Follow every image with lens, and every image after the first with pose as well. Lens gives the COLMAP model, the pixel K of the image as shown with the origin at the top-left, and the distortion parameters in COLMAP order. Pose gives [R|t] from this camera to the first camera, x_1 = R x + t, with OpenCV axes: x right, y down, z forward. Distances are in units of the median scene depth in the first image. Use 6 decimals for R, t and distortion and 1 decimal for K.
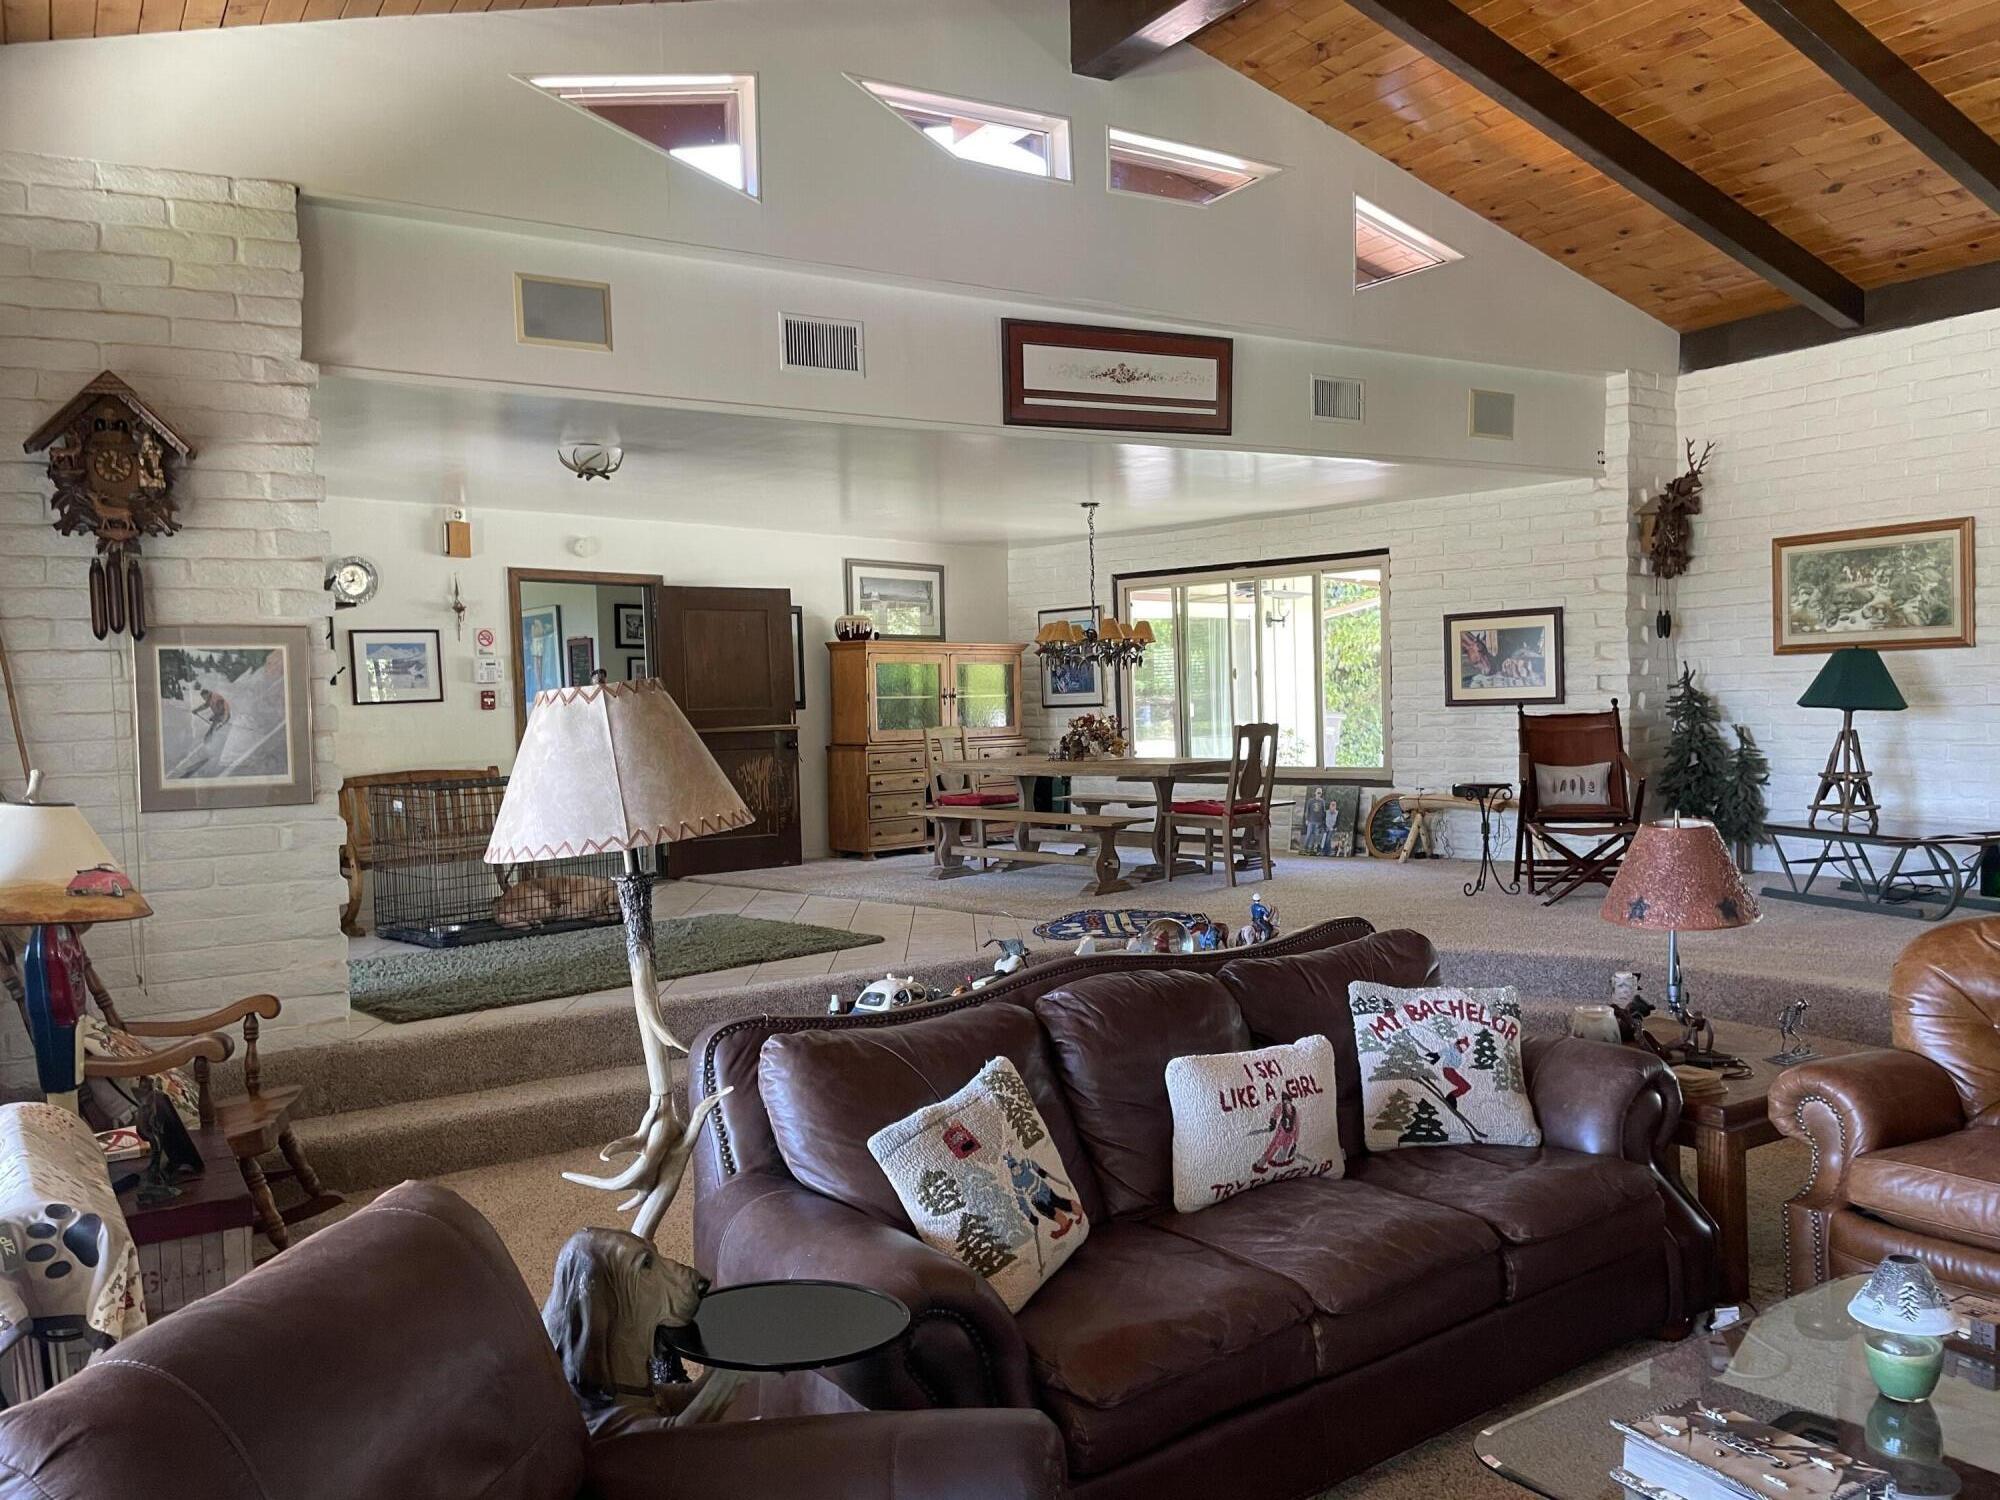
lens RADIAL K [[1552.4, 0, 989.1], [0, 1552.4, 742.1], [0, 0, 1]] dist [0.060102, -0.013151]
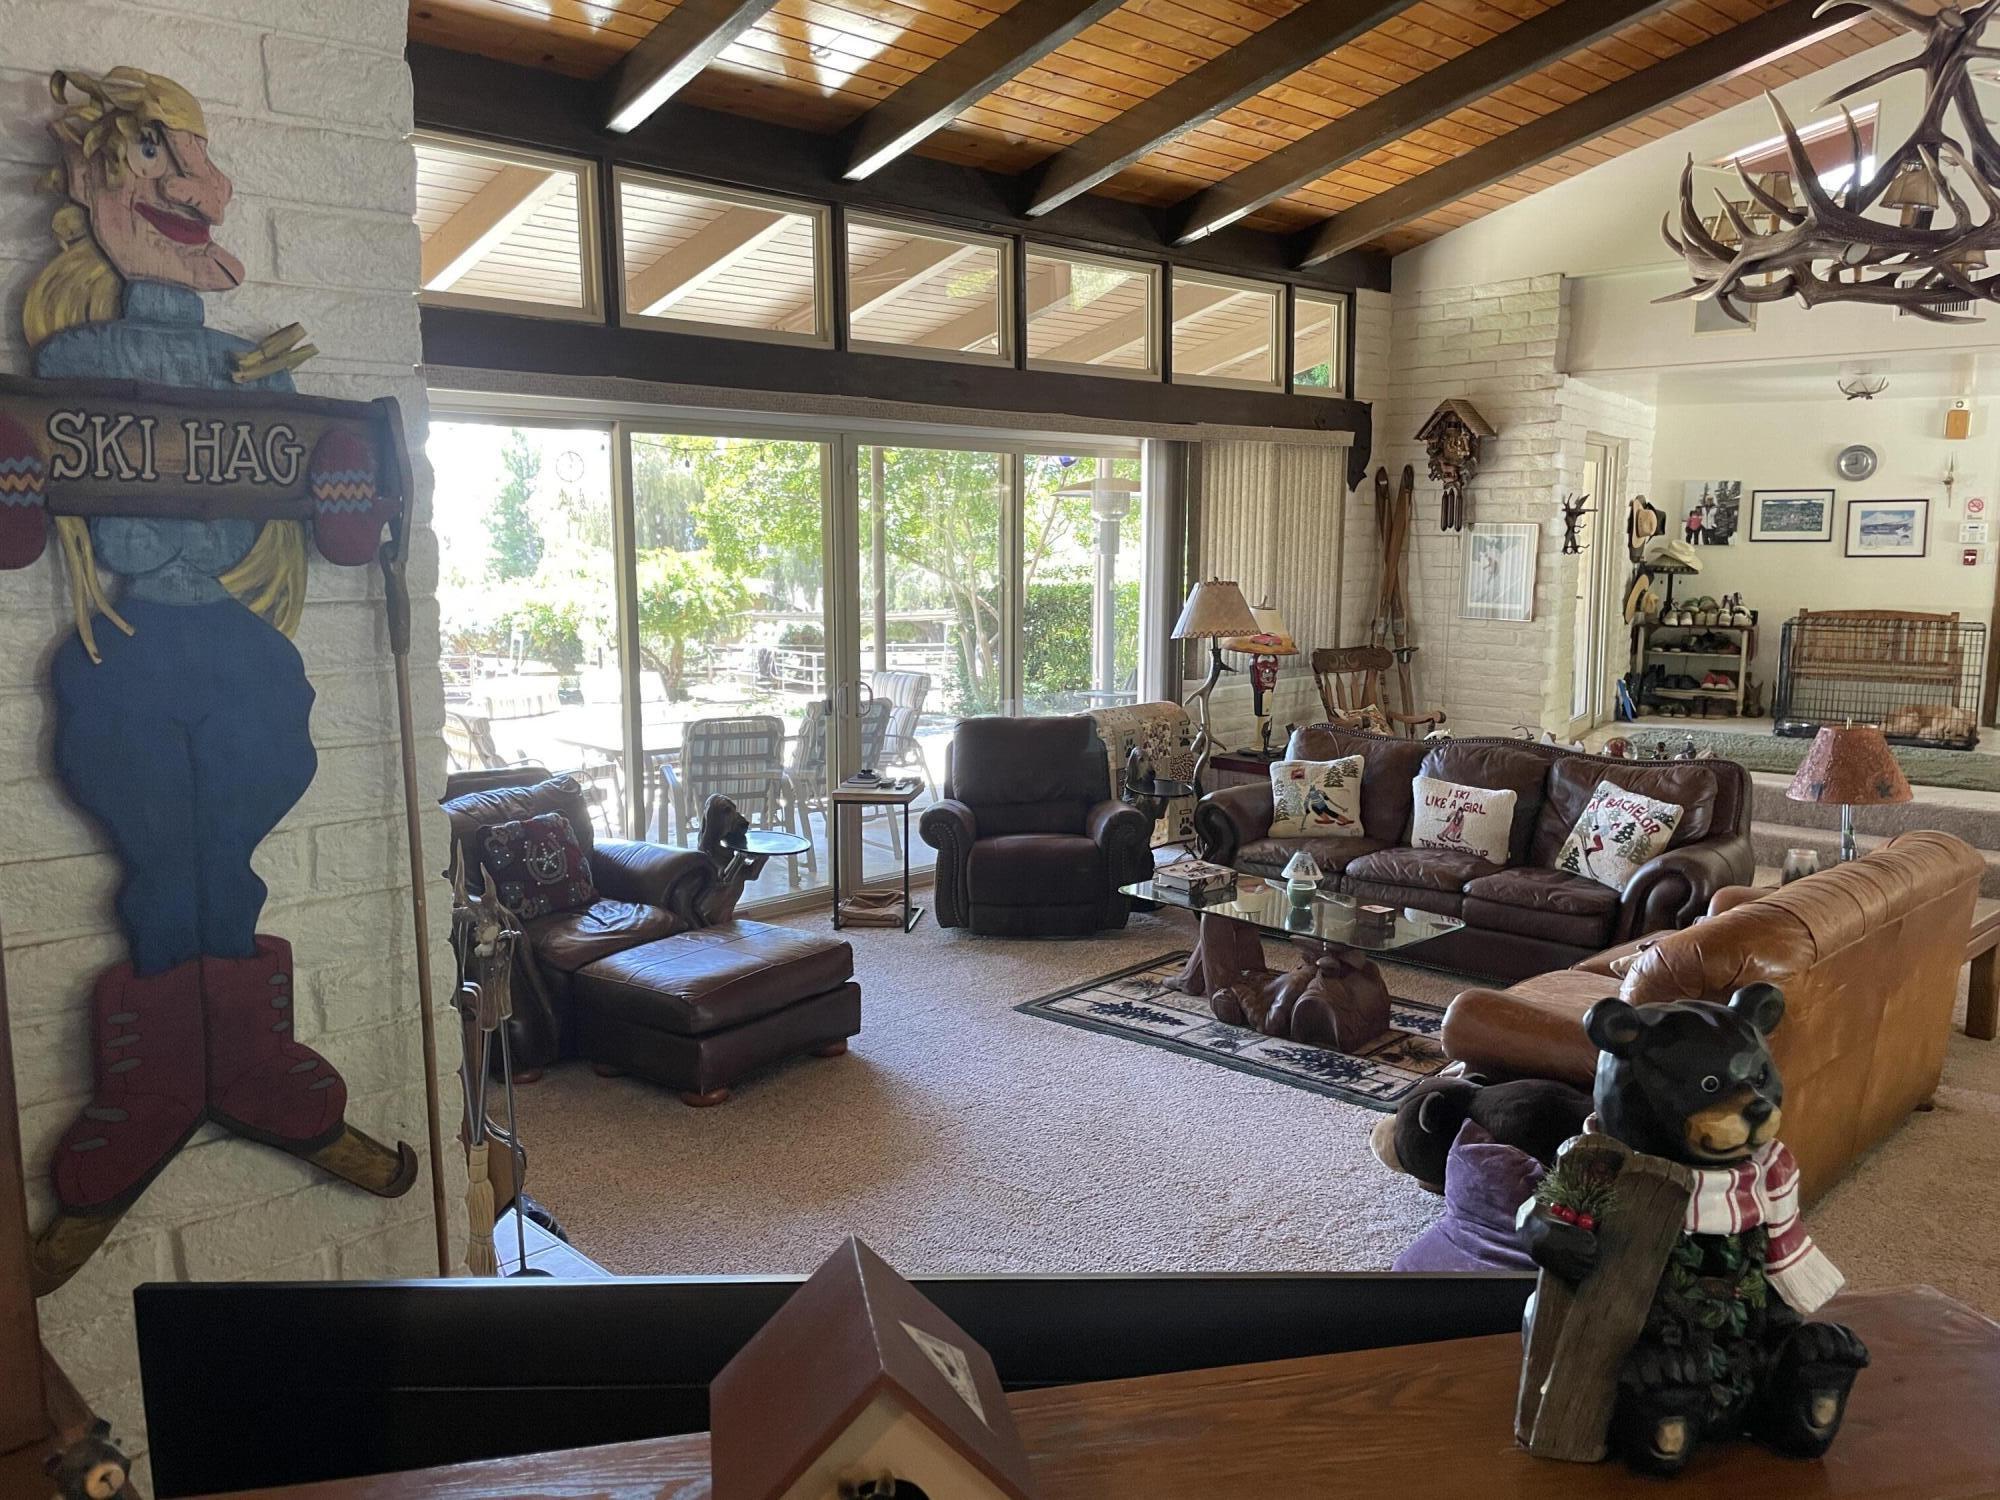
lens RADIAL K [[1552.4, 0, 1001.6], [0, 1552.4, 751.3], [0, 0, 1]] dist [0.060102, -0.013151]
pose [[0.225459, 0.178796, -0.957706, 1.171149], [-0.041171, 0.983886, 0.173991, -0.101521], [0.973382, 0.000202, 0.229187, -0.019345]]
